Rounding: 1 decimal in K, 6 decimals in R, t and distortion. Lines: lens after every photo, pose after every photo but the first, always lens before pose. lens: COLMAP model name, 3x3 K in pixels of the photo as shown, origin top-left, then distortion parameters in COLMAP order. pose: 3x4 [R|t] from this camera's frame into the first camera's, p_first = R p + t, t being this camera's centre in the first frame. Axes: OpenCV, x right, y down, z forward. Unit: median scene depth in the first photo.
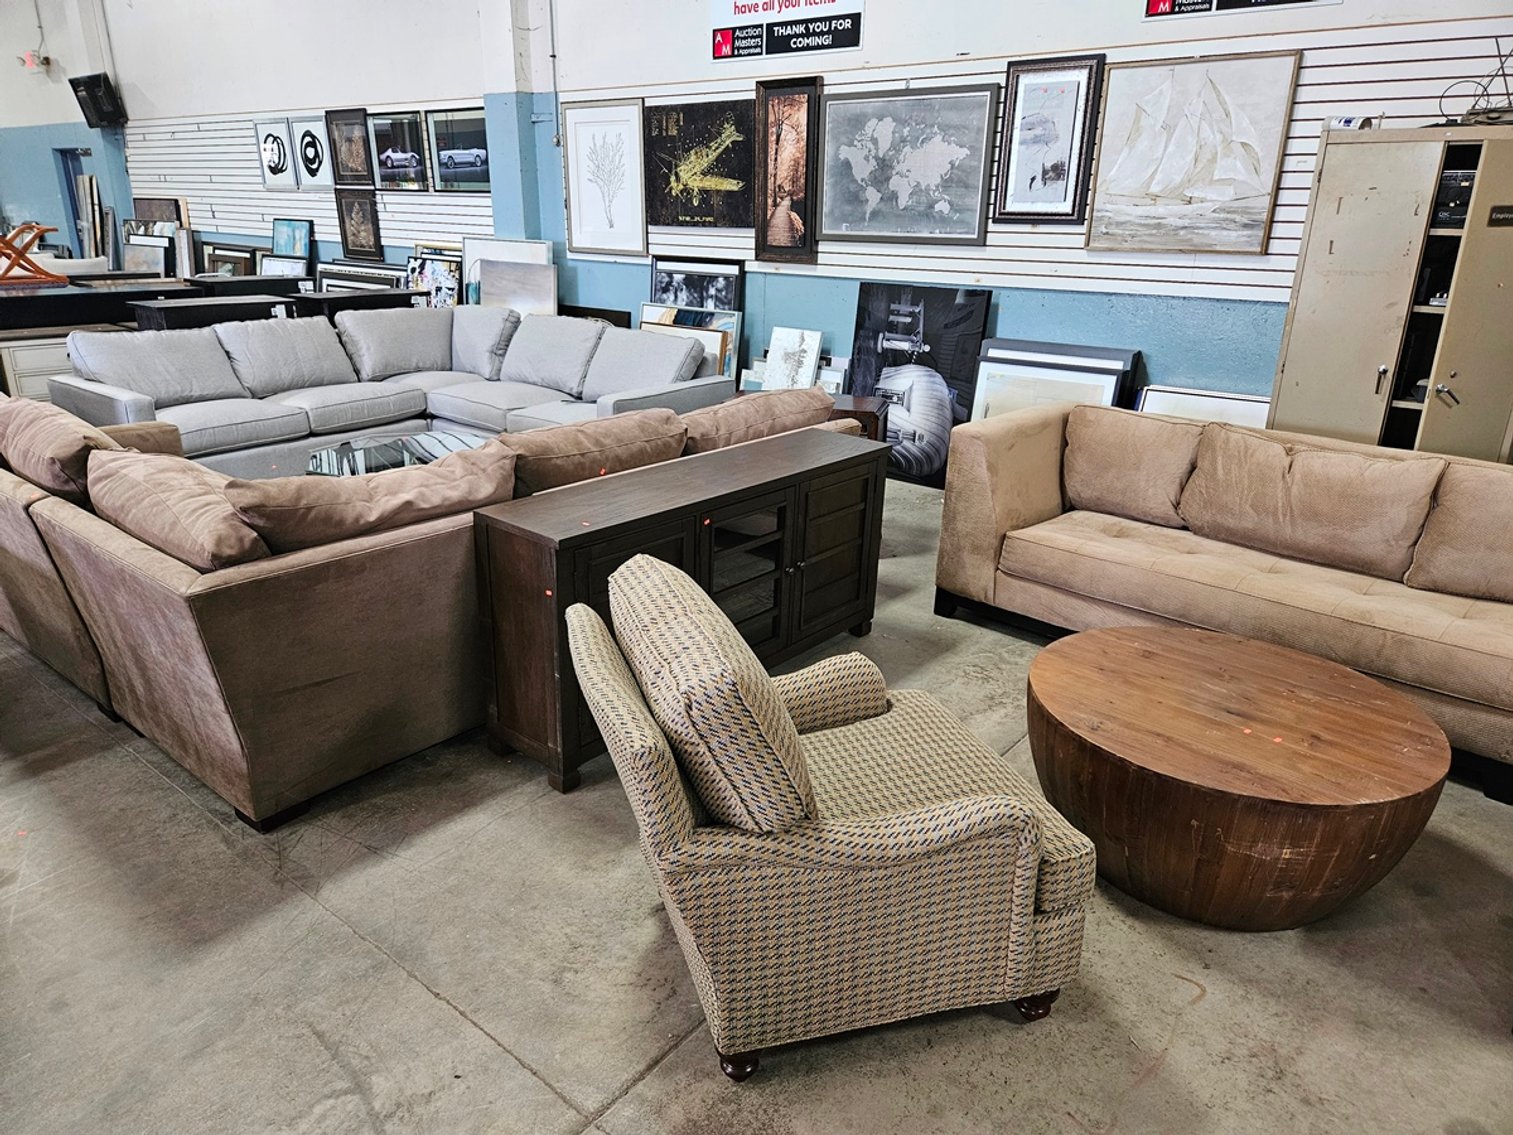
lens RADIAL K [[1032.3, 0, 755.7], [0, 1032.3, 563.0], [0, 0, 1]] dist [0.050816, -0.016000]
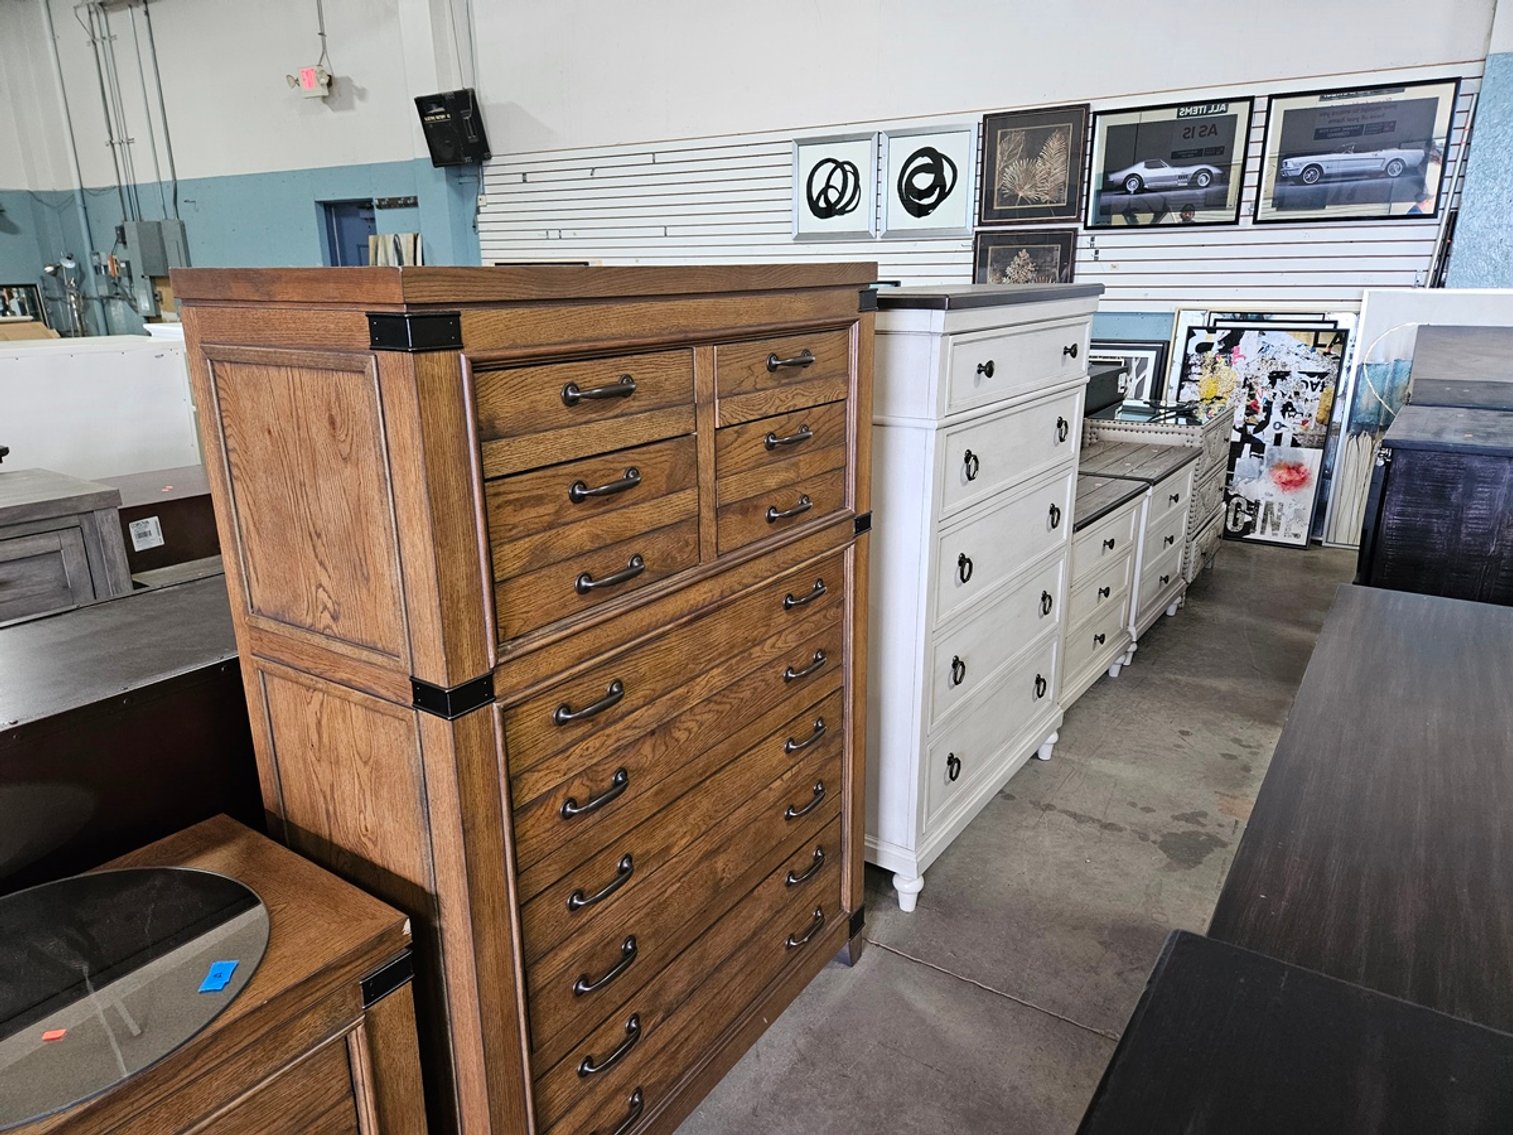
lens RADIAL K [[1032.3, 0, 754.4], [0, 1032.3, 570.2], [0, 0, 1]] dist [0.050816, -0.016000]
pose [[0.993637, -0.055234, 0.098160, -0.652504], [0.059656, 0.997306, -0.042690, -0.131659], [-0.095538, 0.048274, 0.994255, 0.390329]]
